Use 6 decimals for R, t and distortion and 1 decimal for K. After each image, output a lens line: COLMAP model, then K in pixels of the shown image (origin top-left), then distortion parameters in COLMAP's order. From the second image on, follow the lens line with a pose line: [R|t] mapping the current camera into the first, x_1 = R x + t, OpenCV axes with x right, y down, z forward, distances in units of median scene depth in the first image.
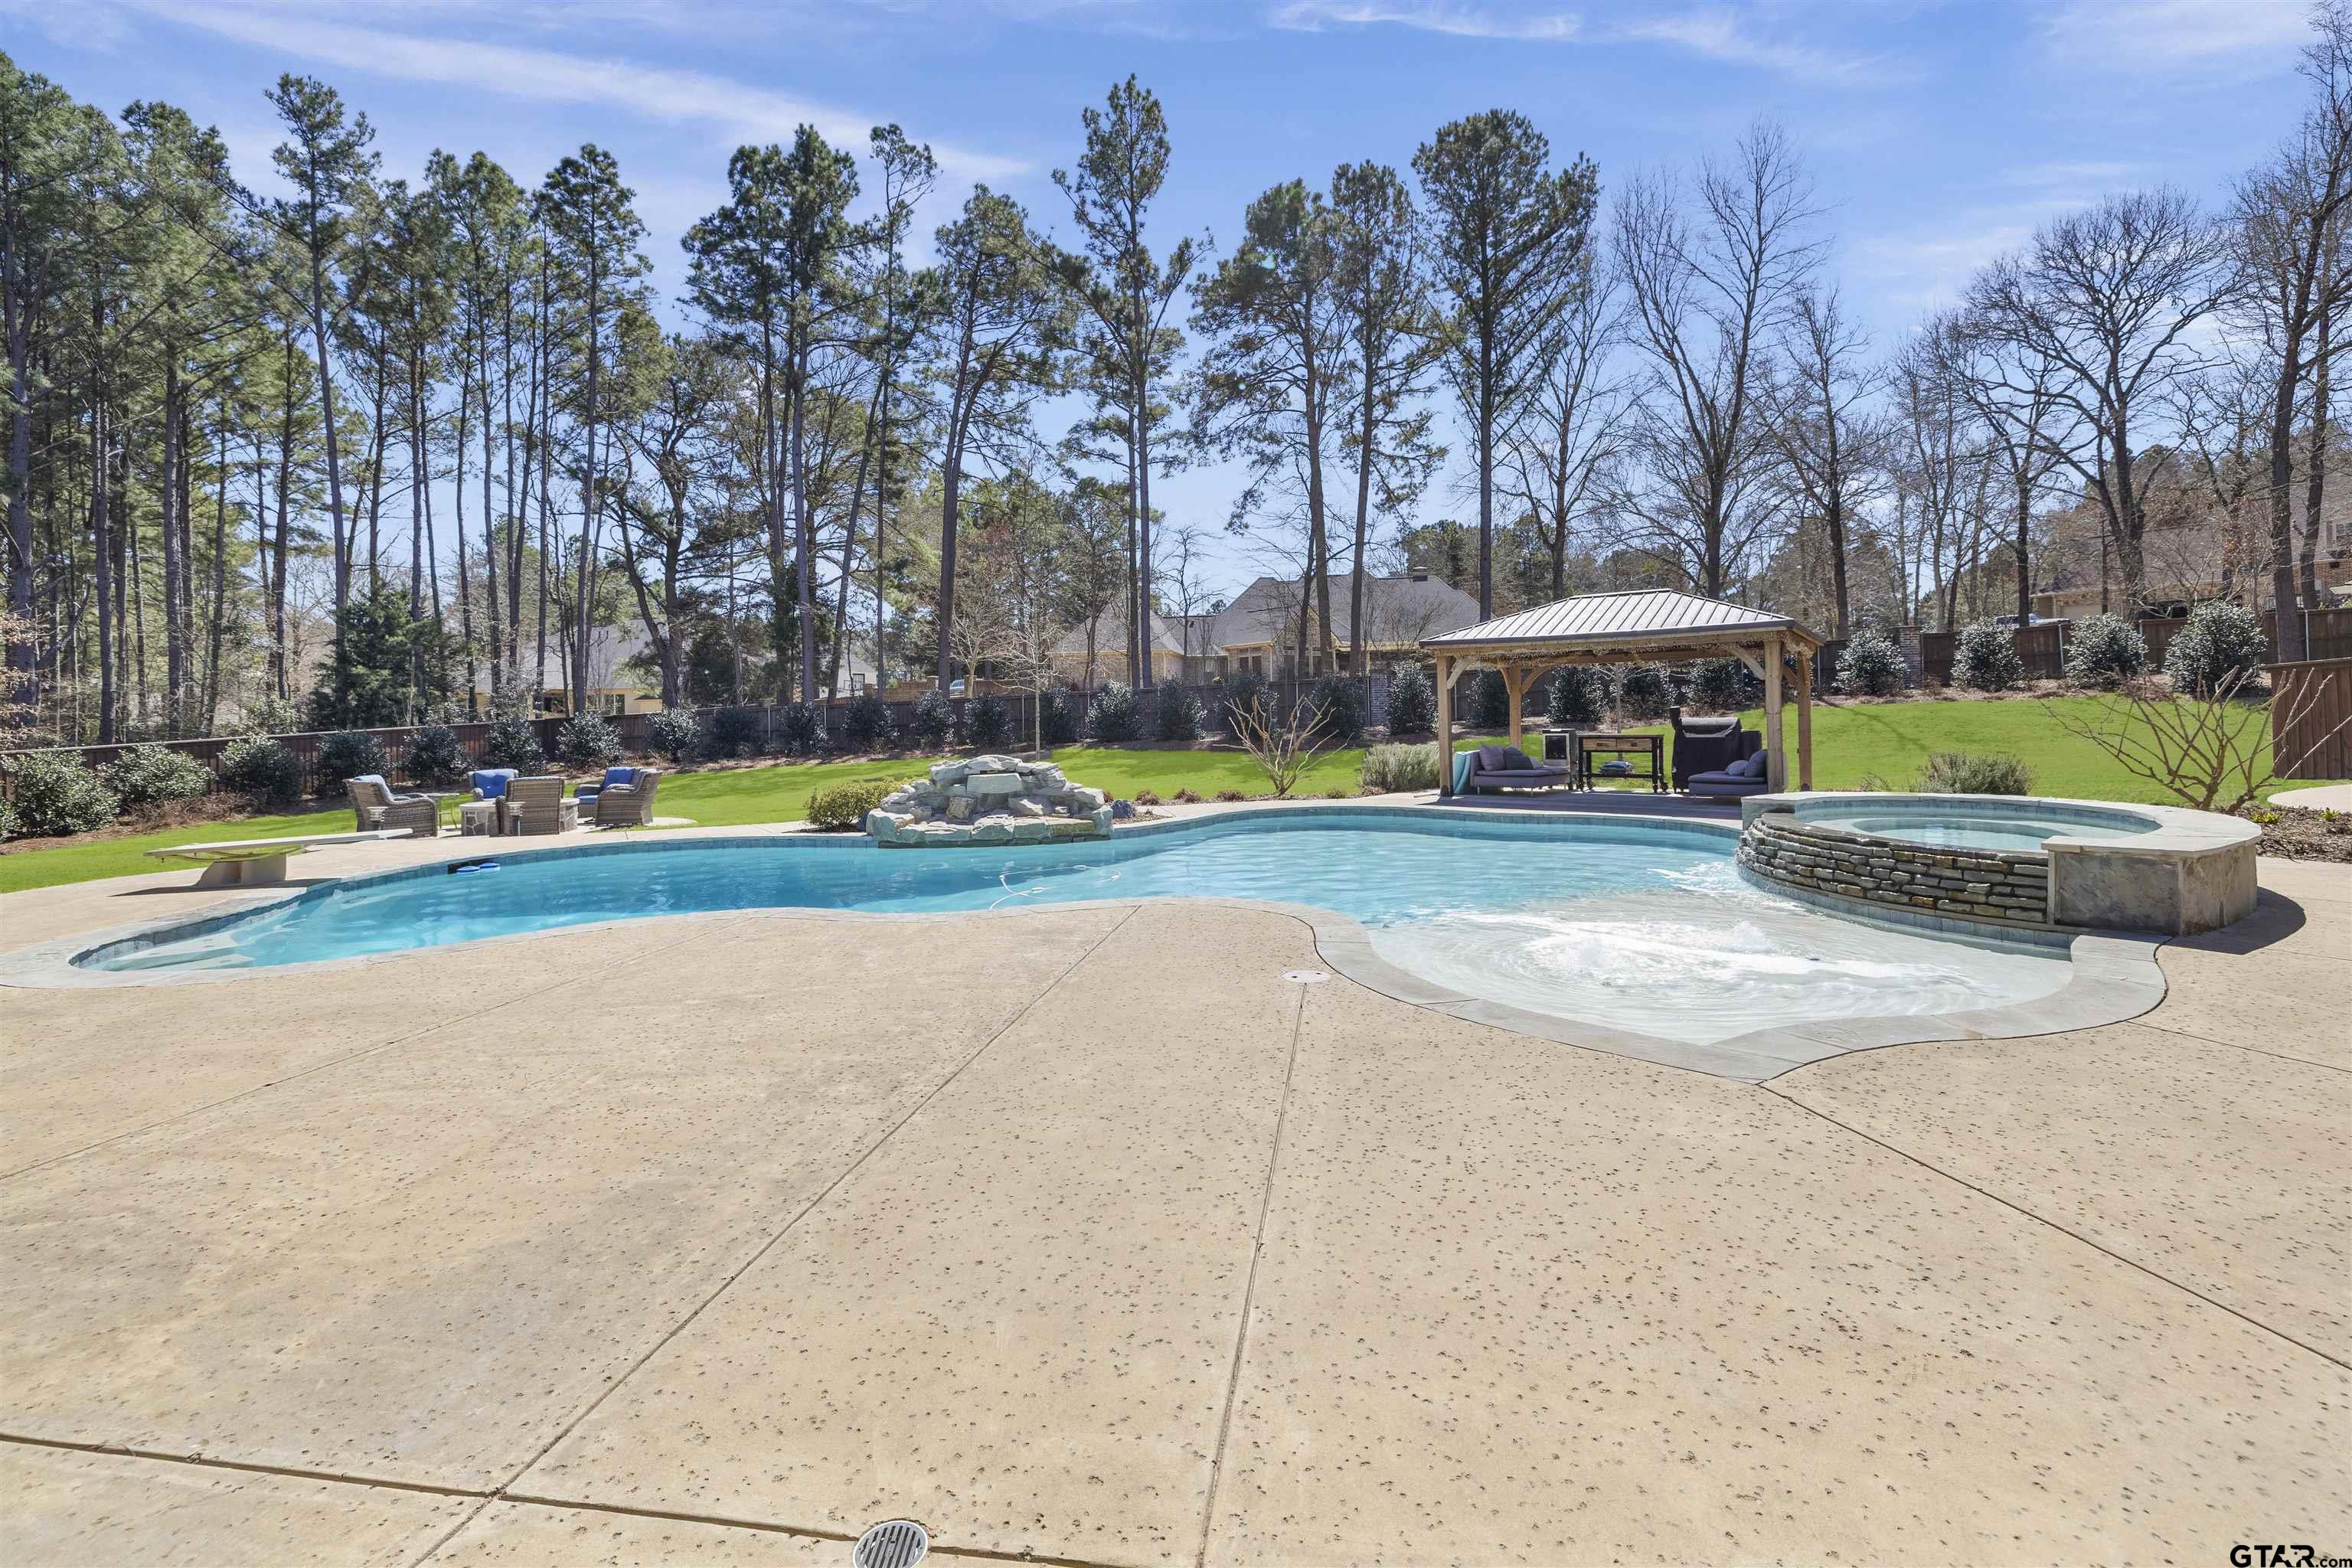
lens RADIAL K [[1002.7, 0, 1180.5], [0, 1002.7, 707.9], [0, 0, 1]] dist [0.001411, -0.000010]
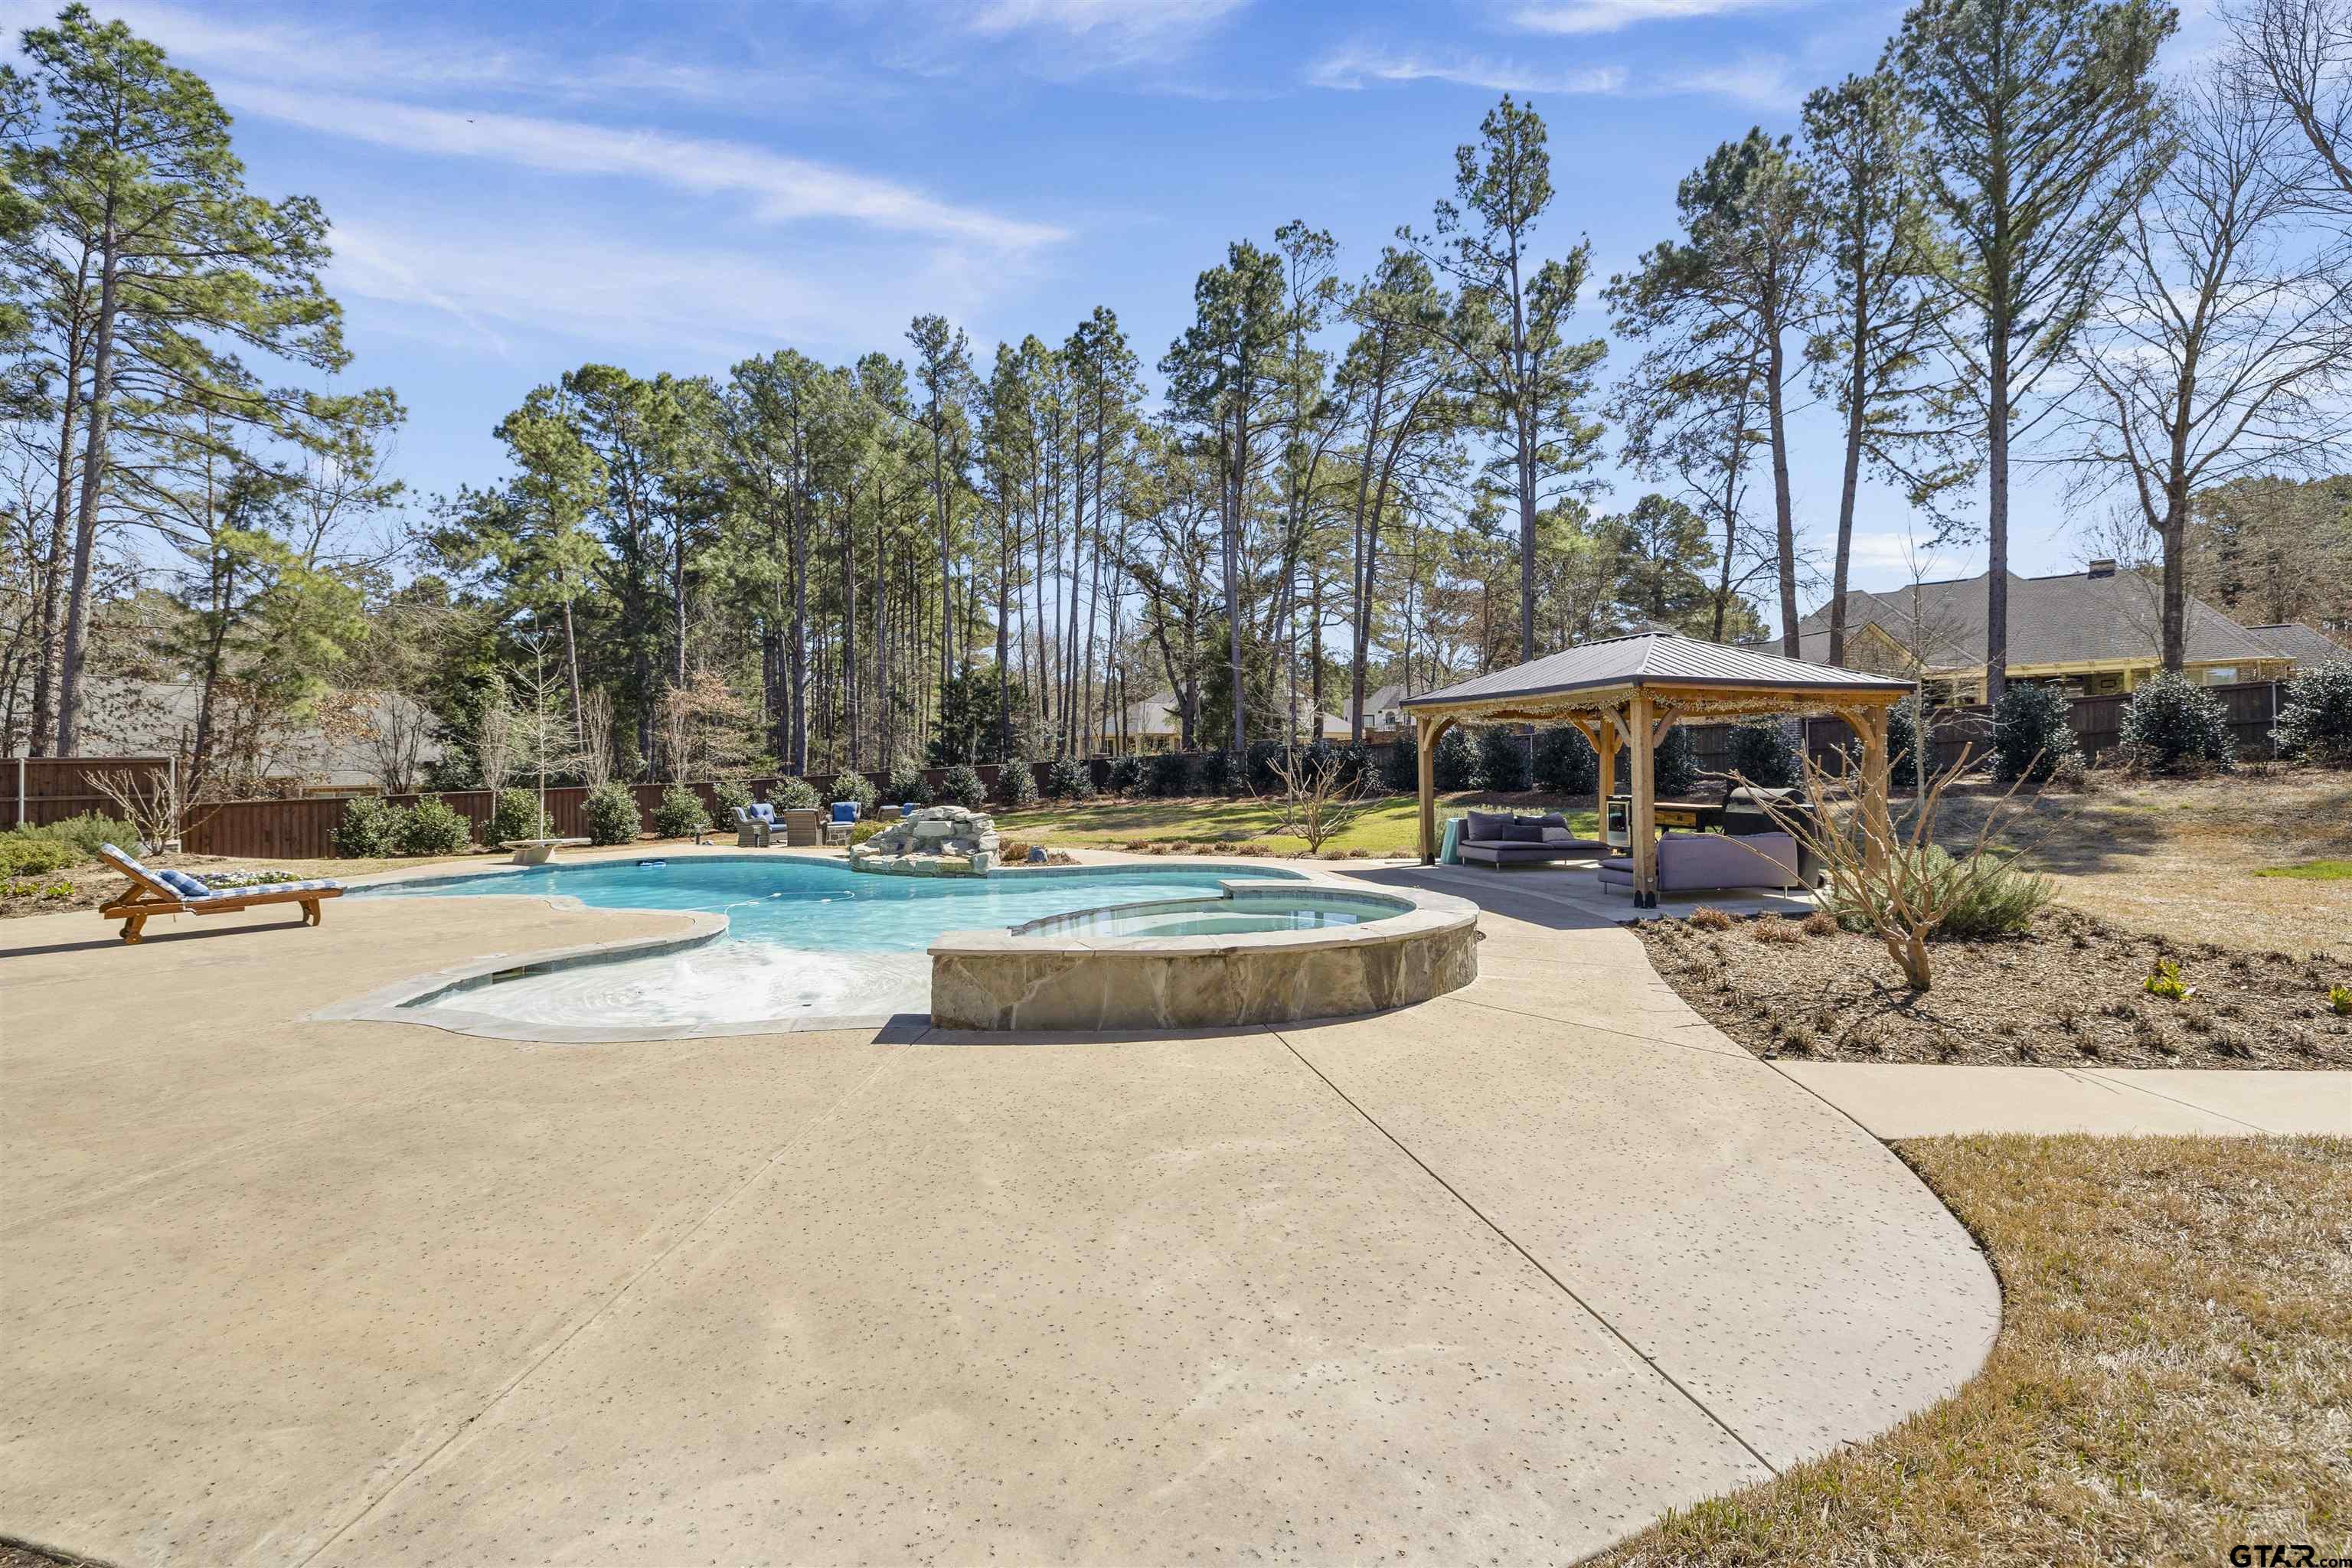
lens RADIAL K [[999.9, 0, 1182.9], [0, 999.9, 741.7], [0, 0, 1]] dist [0.000006, 0.000011]
pose [[0.812295, -0.002042, -0.583244, 0.233618], [-0.000729, 0.999990, -0.004517, -0.008232], [0.583247, 0.004095, 0.812285, 0.043995]]
